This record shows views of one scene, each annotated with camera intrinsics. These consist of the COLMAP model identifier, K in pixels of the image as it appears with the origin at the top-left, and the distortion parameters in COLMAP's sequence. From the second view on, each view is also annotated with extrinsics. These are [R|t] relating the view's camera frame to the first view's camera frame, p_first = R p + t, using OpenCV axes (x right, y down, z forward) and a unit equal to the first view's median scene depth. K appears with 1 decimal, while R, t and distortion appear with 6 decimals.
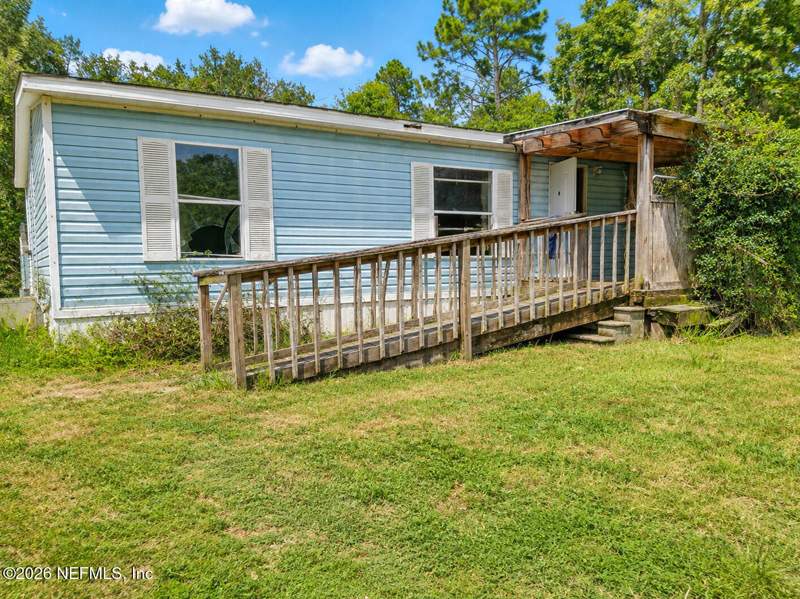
lens RADIAL K [[632.6, 0, 400.0], [0, 632.6, 299.5], [0, 0, 1]] dist [0.055840, -0.001246]
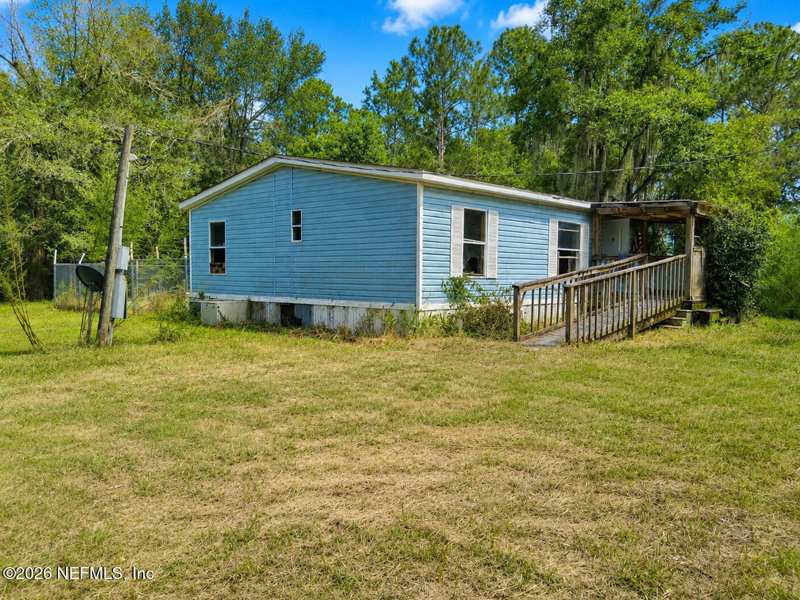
lens RADIAL K [[632.6, 0, 400.0], [0, 632.6, 300.0], [0, 0, 1]] dist [0.055840, -0.001246]
pose [[0.972806, 0.021422, 0.230629, -0.845471], [-0.017509, 0.999666, -0.019001, 0.032440], [-0.230959, 0.014446, 0.972856, -0.562197]]
